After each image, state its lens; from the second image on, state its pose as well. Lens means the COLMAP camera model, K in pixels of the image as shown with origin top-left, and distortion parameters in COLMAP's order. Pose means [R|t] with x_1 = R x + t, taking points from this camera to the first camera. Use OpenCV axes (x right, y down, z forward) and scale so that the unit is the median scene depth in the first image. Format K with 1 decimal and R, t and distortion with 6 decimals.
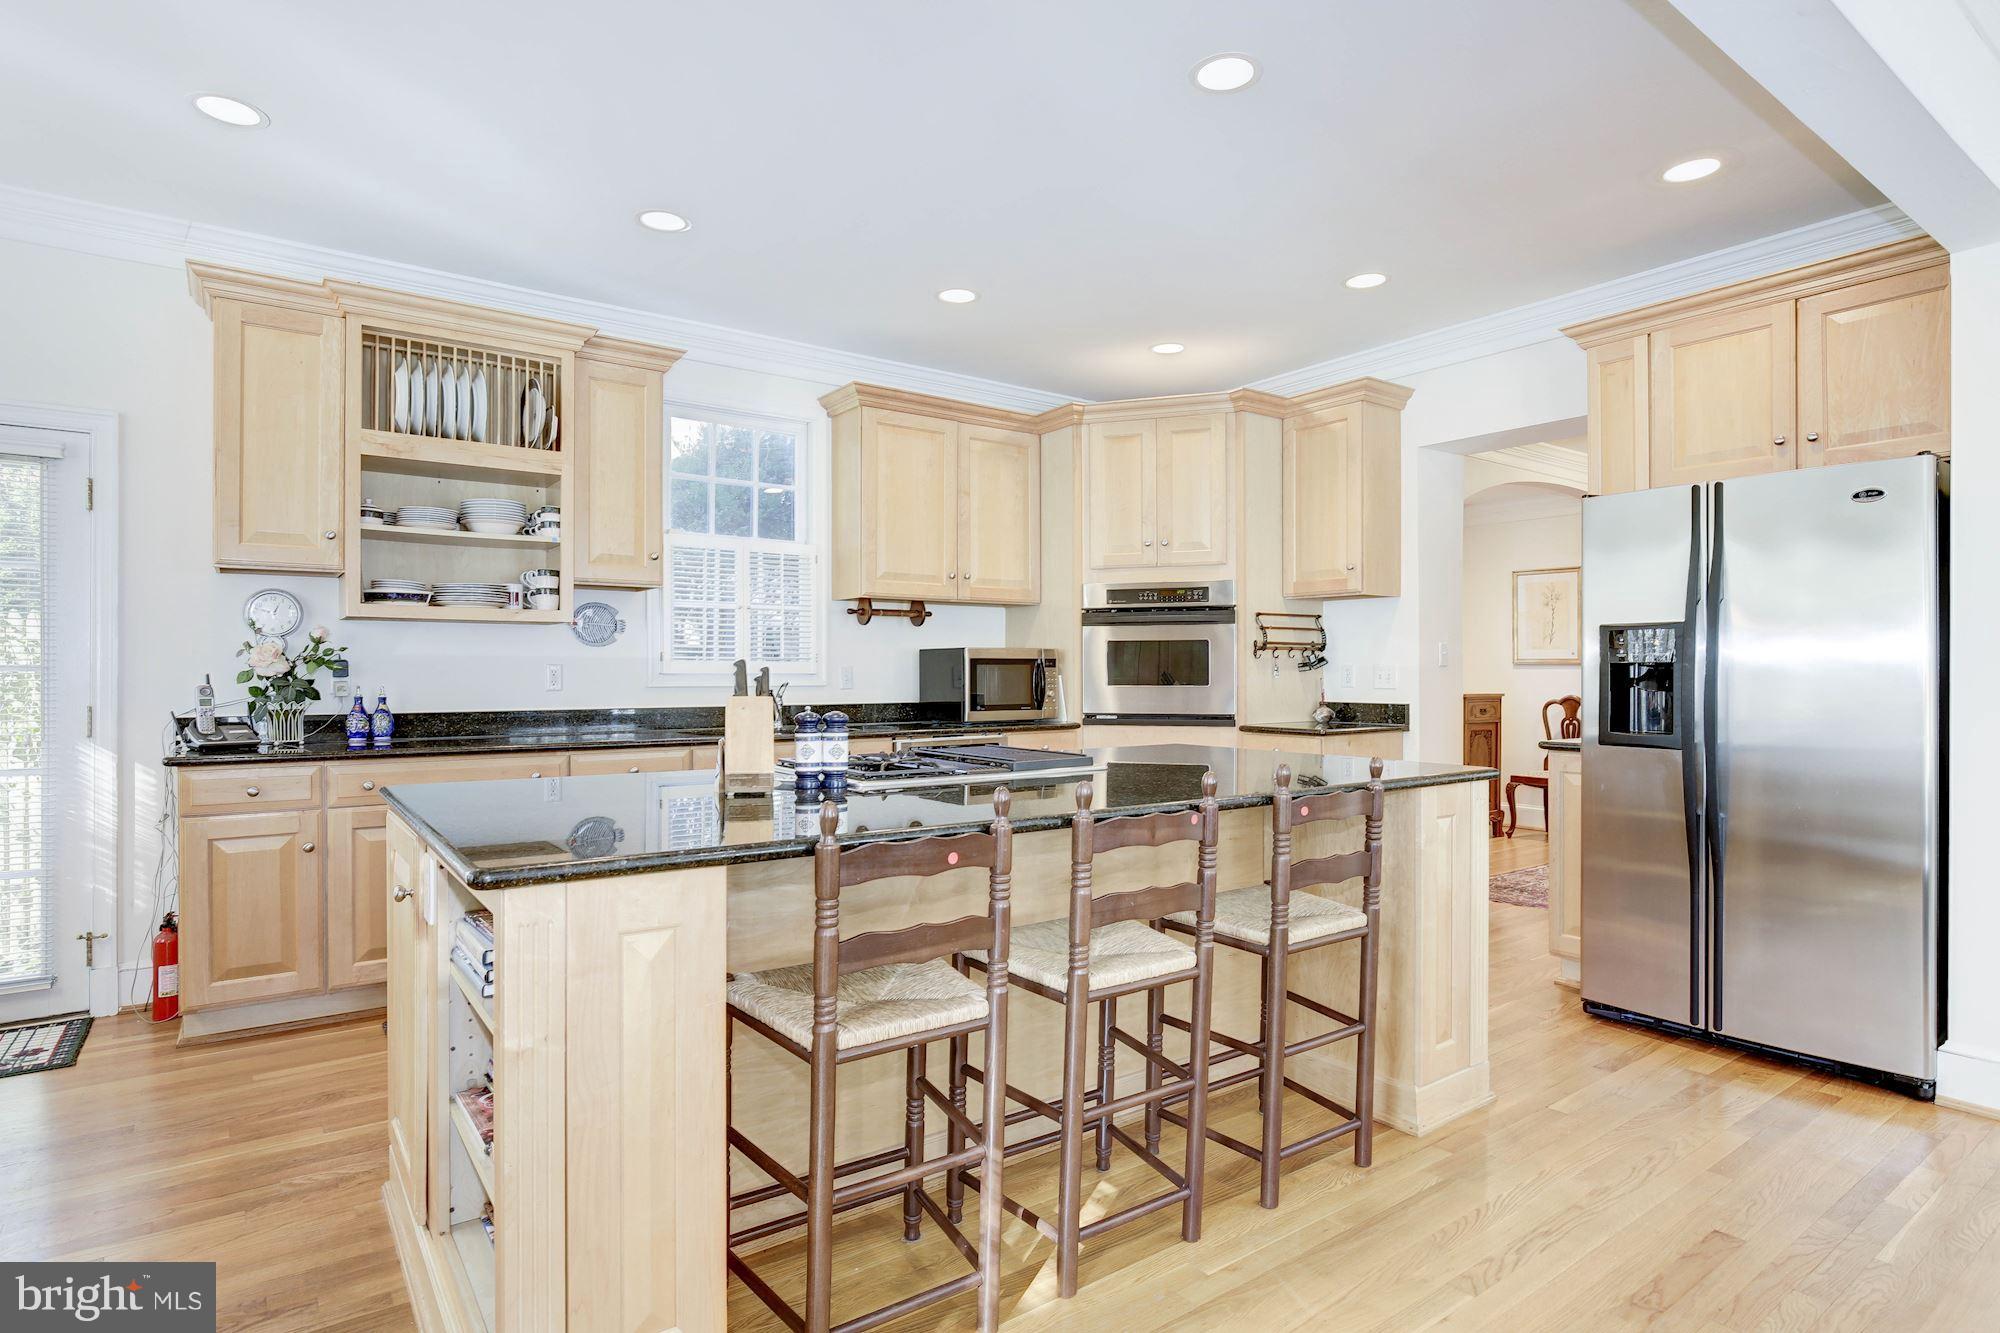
lens RADIAL K [[1090.6, 0, 1009.2], [0, 1090.6, 670.6], [0, 0, 1]] dist [-0.003148, 0.005187]
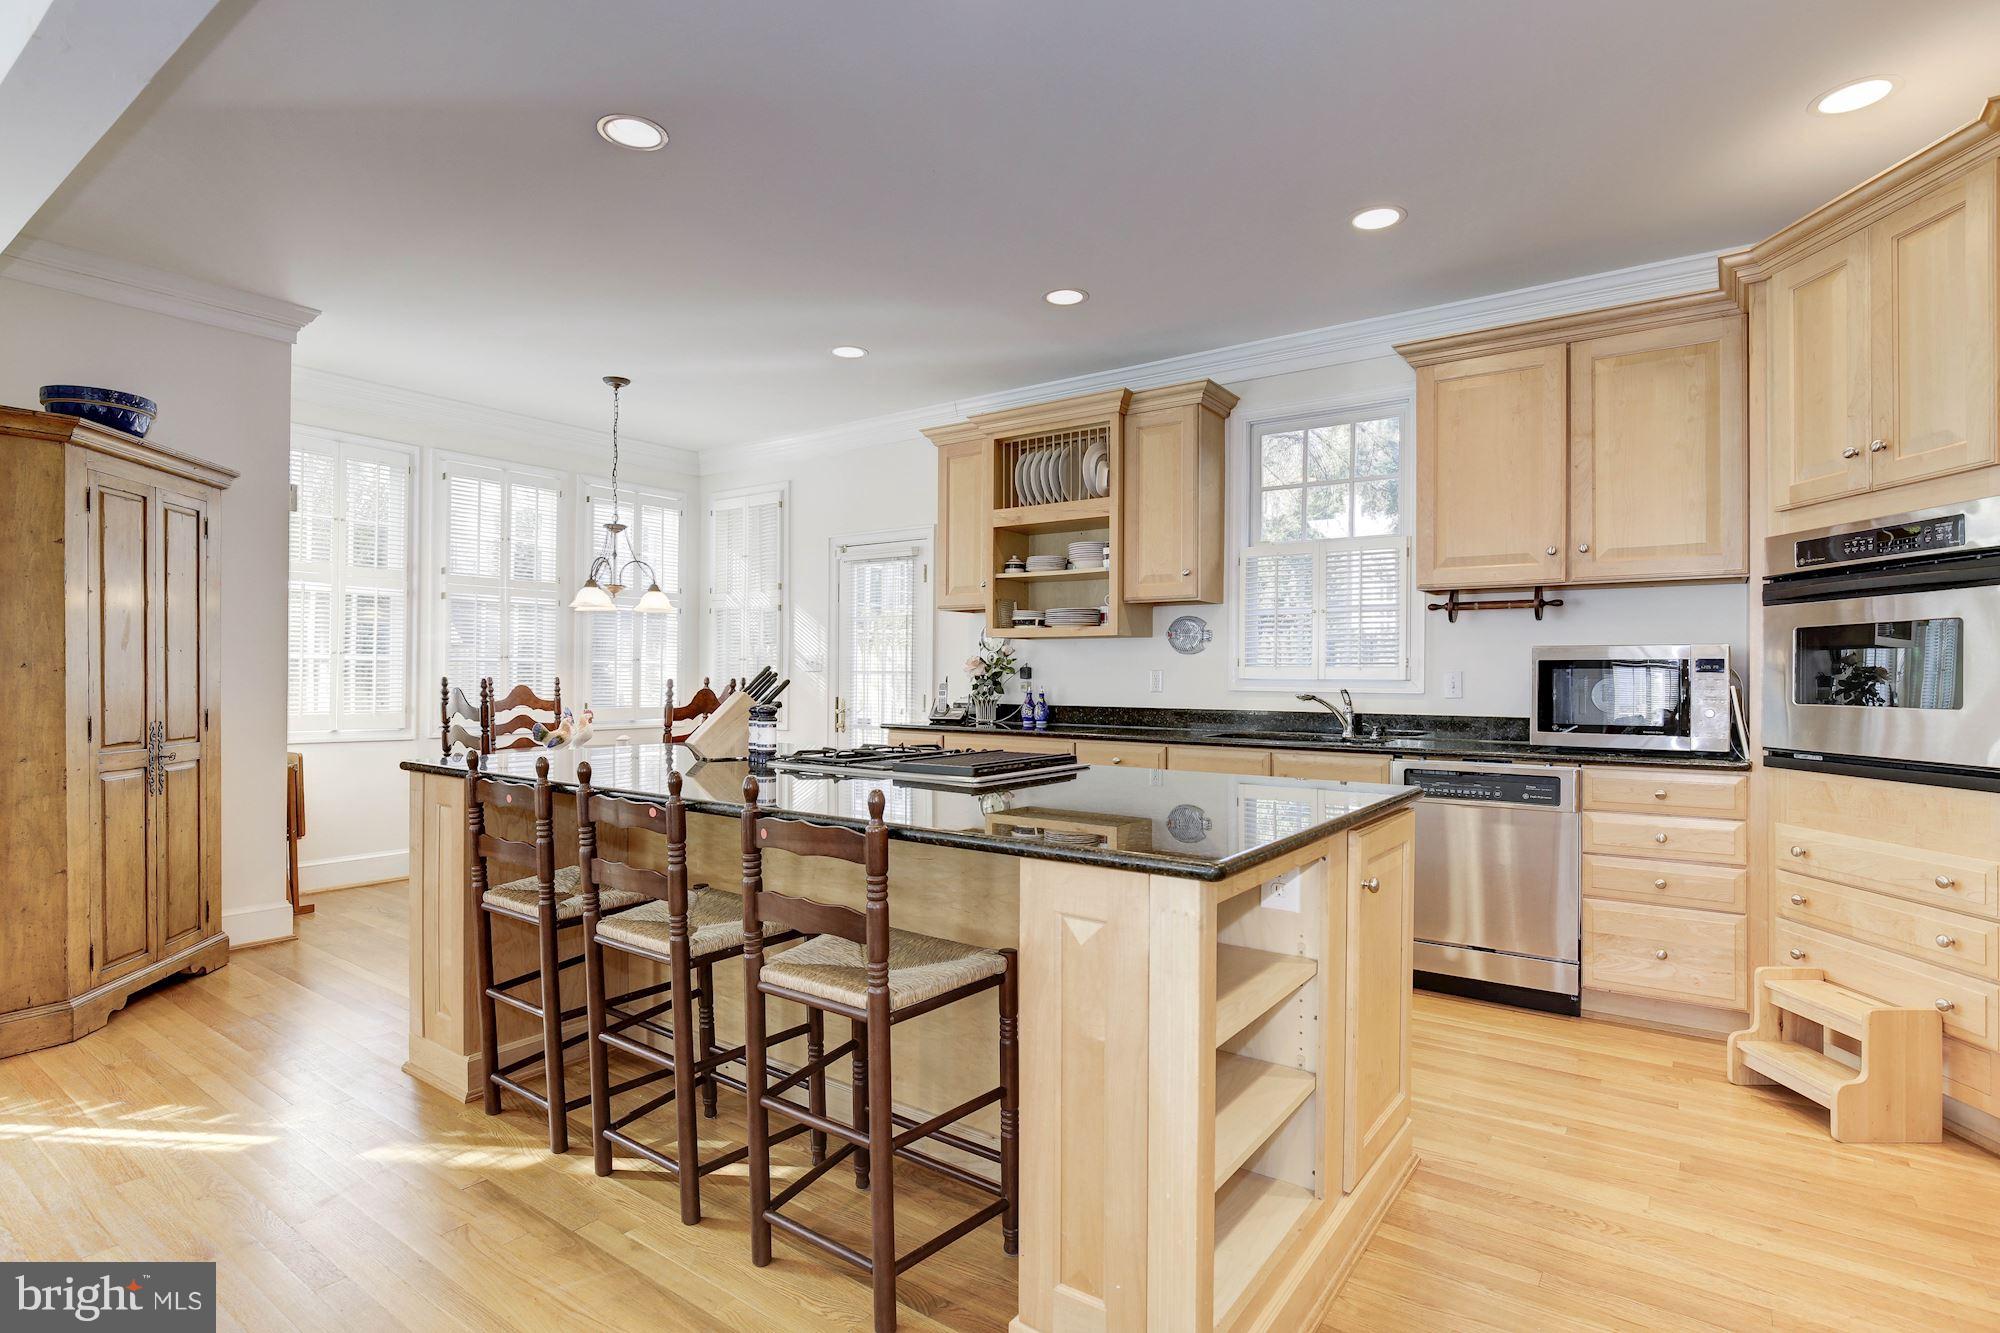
lens RADIAL K [[1009.1, 0, 967.9], [0, 1009.1, 670.2], [0, 0, 1]] dist [-0.011251, 0.000611]
pose [[0.275730, -0.001390, -0.961234, 0.693683], [-0.003938, 0.999989, -0.002576, -0.001823], [0.961227, 0.004496, 0.275721, 0.582895]]
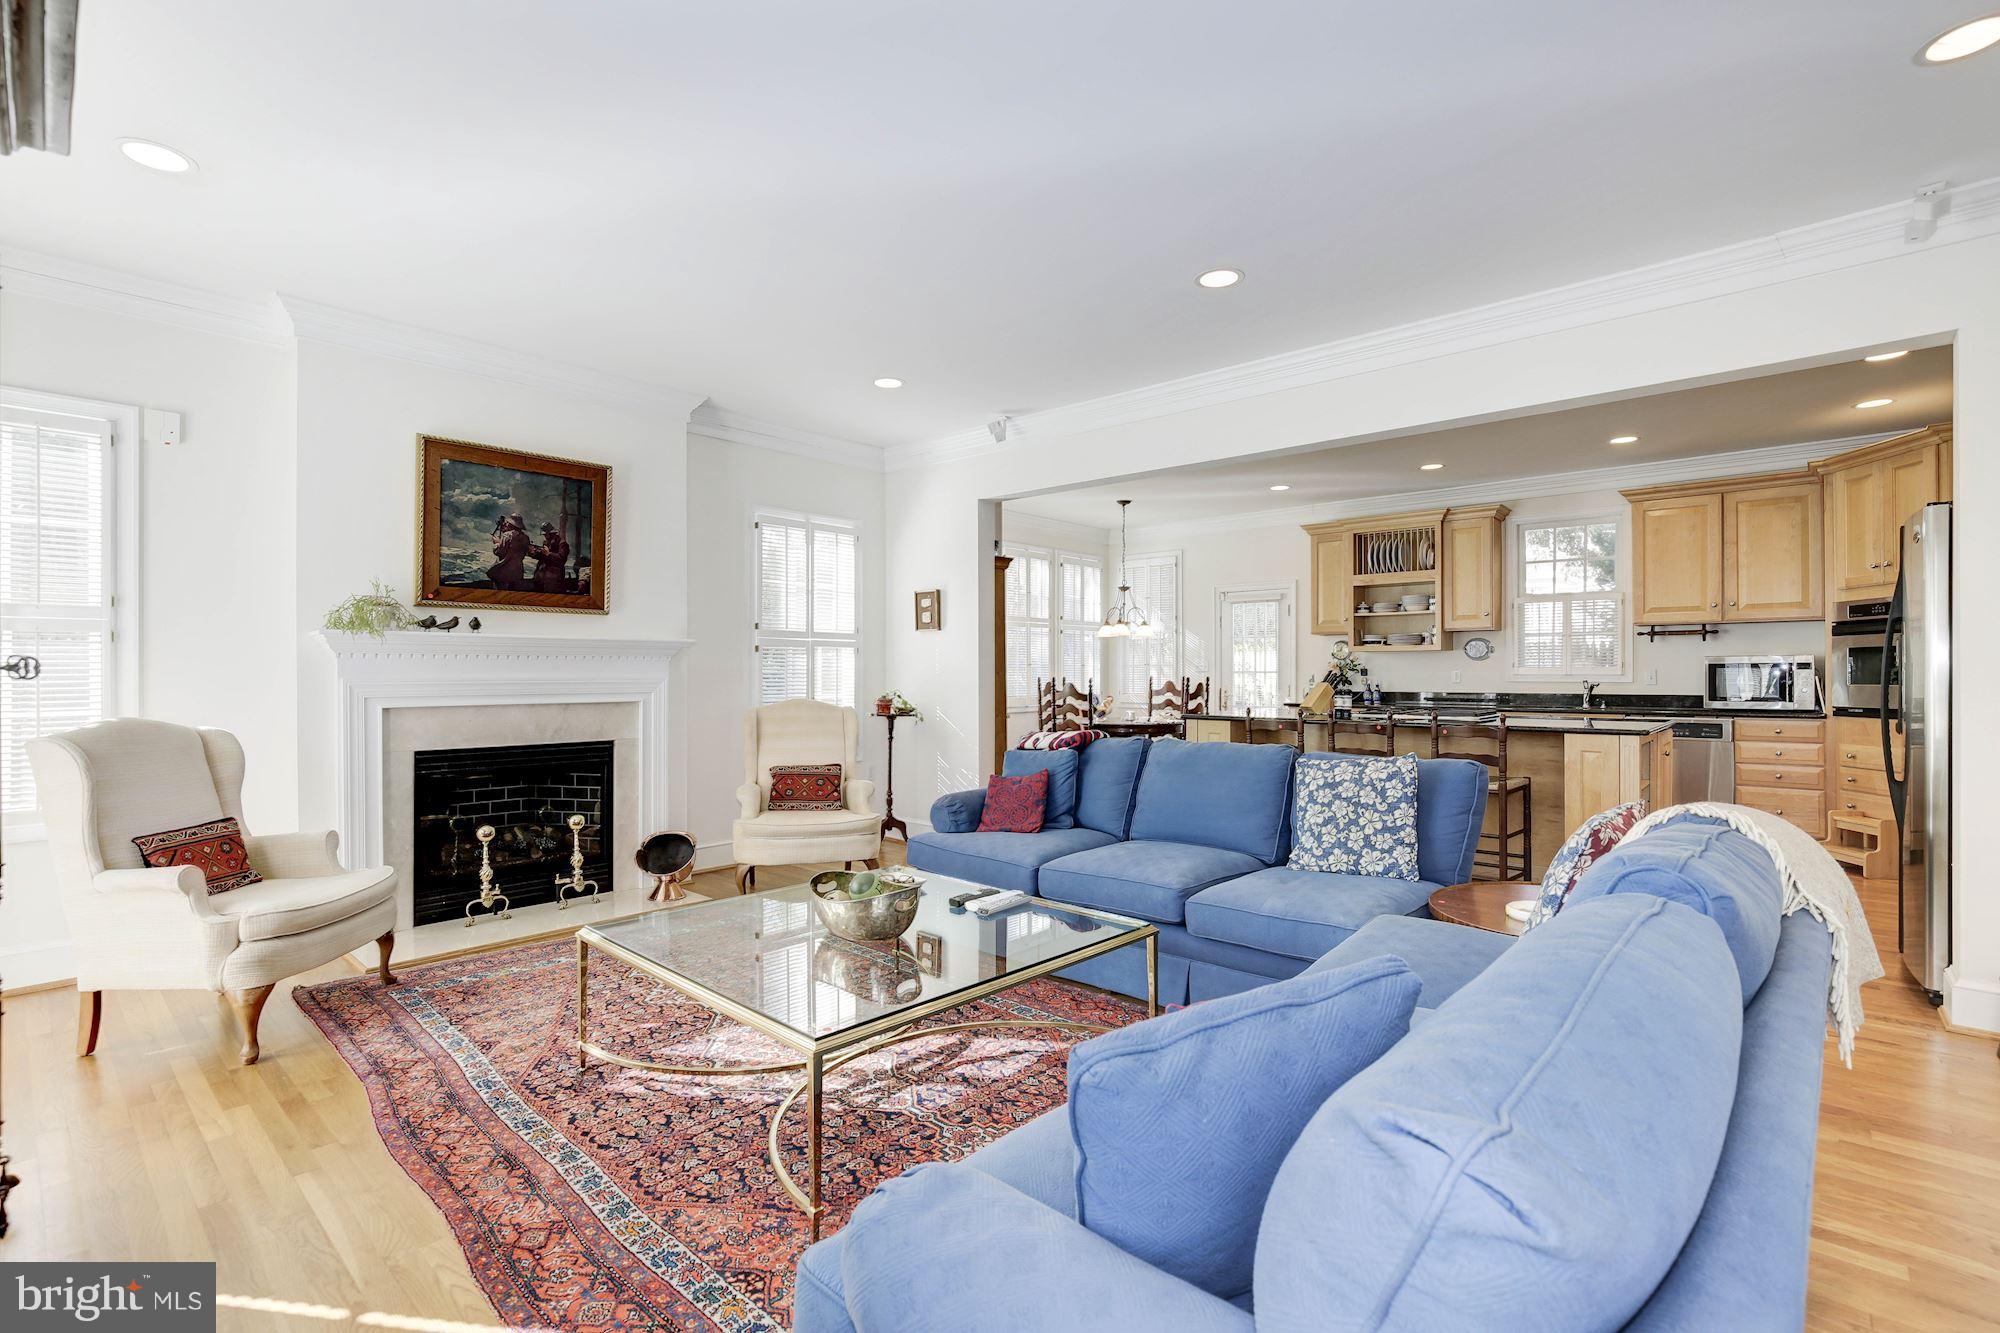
lens RADIAL K [[916.2, 0, 990.1], [0, 916.2, 672.3], [0, 0, 1]] dist [-0.025815, 0.000463]
pose [[0.187249, -0.001576, -0.982311, 1.267252], [0.001879, 0.999997, -0.001247, -0.000682], [0.982311, -0.001612, 0.187252, -0.195165]]
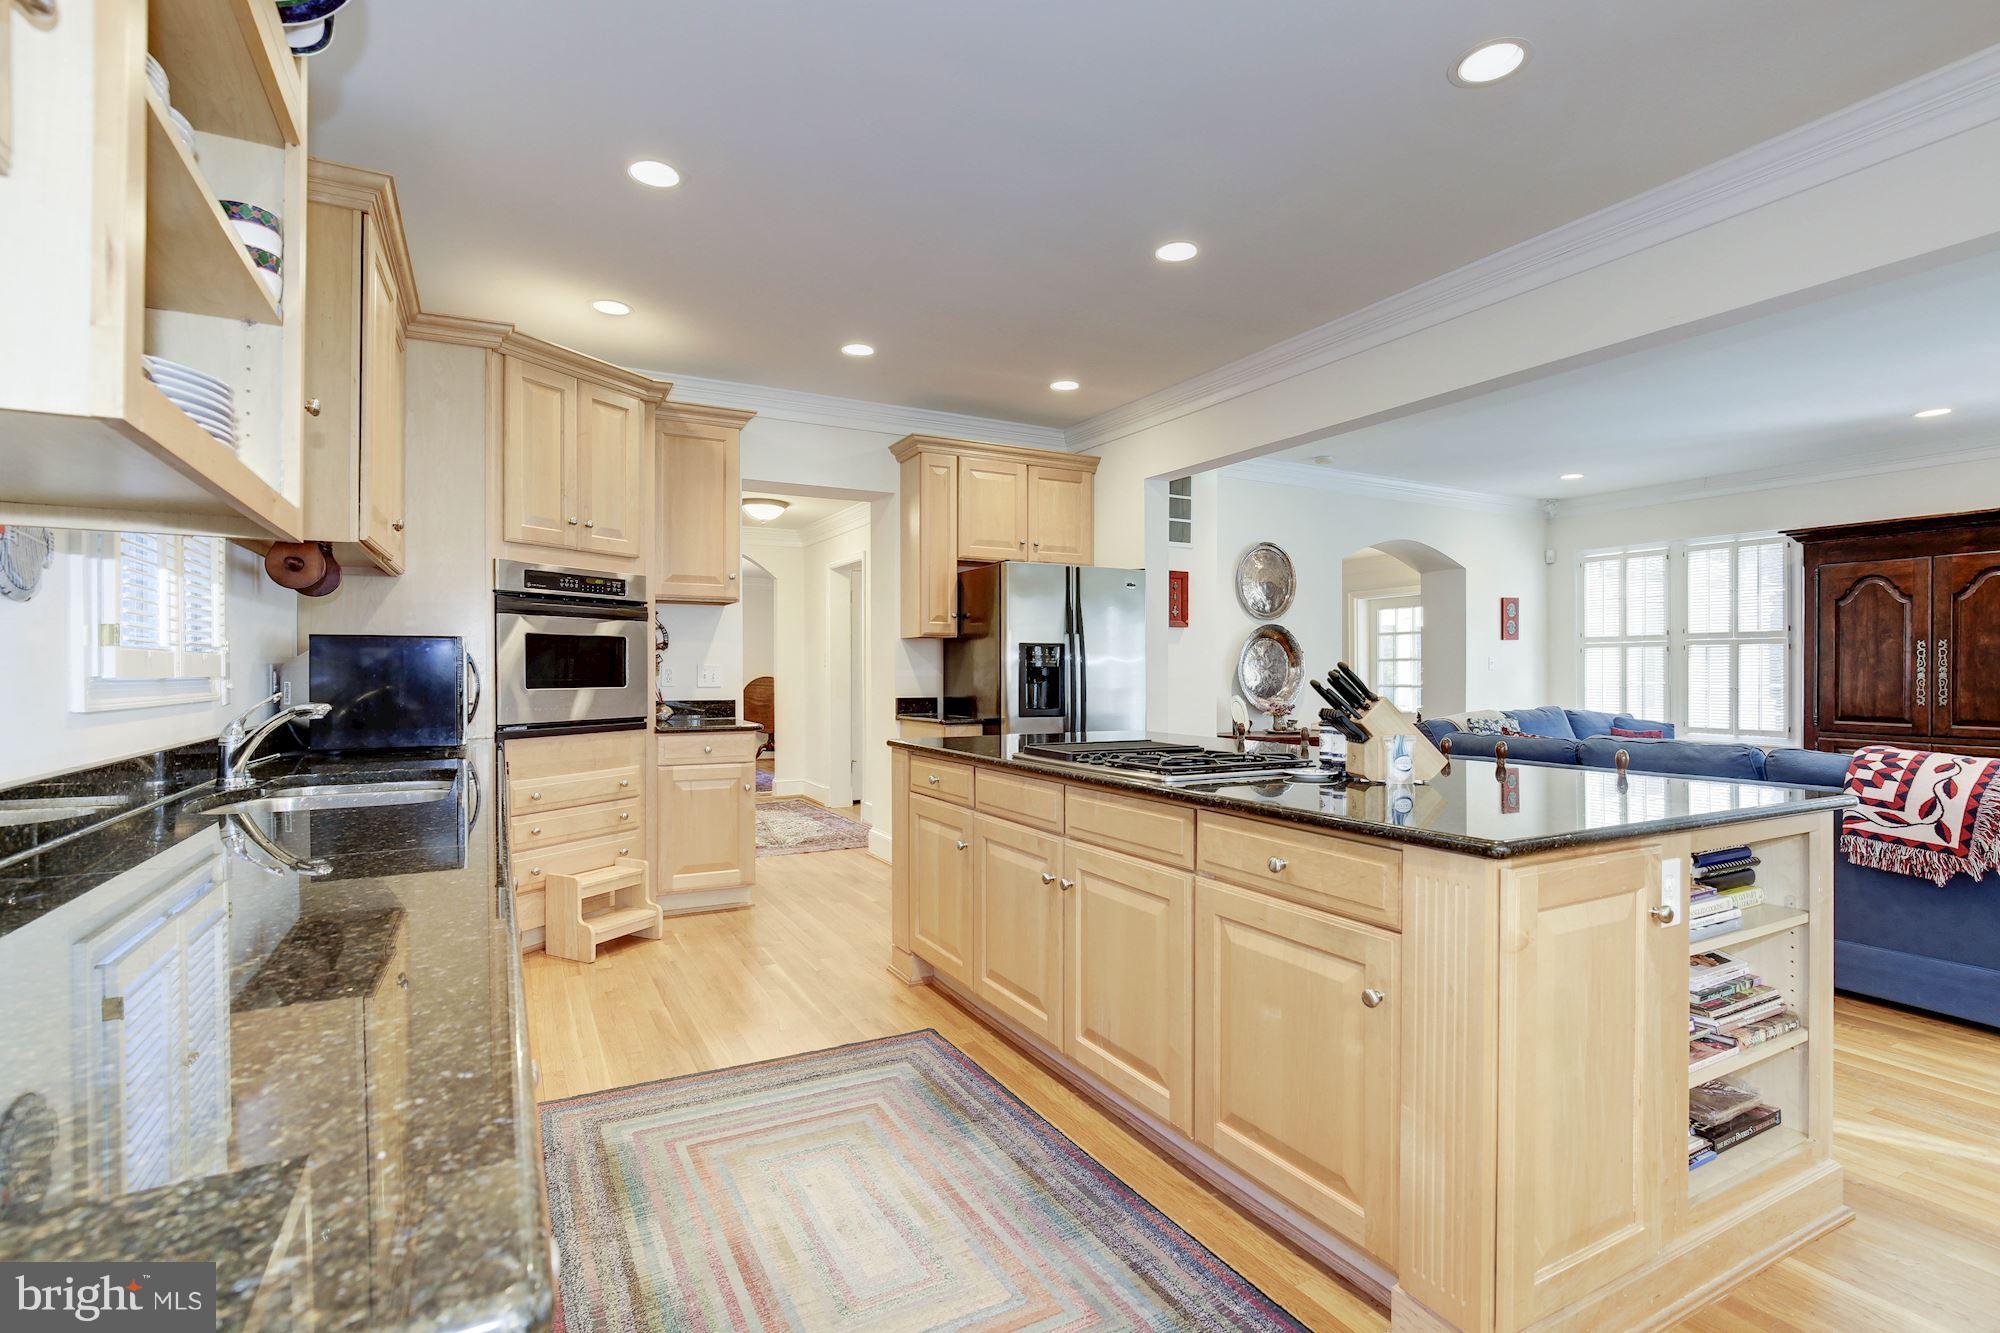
lens RADIAL K [[916.2, 0, 1000.9], [0, 916.2, 672.0], [0, 0, 1]] dist [-0.025815, 0.000463]
pose [[0.137998, -0.002085, 0.990430, -0.743369], [-0.001747, 0.999996, 0.002348, -0.001903], [-0.990431, -0.002054, 0.137993, 0.792665]]
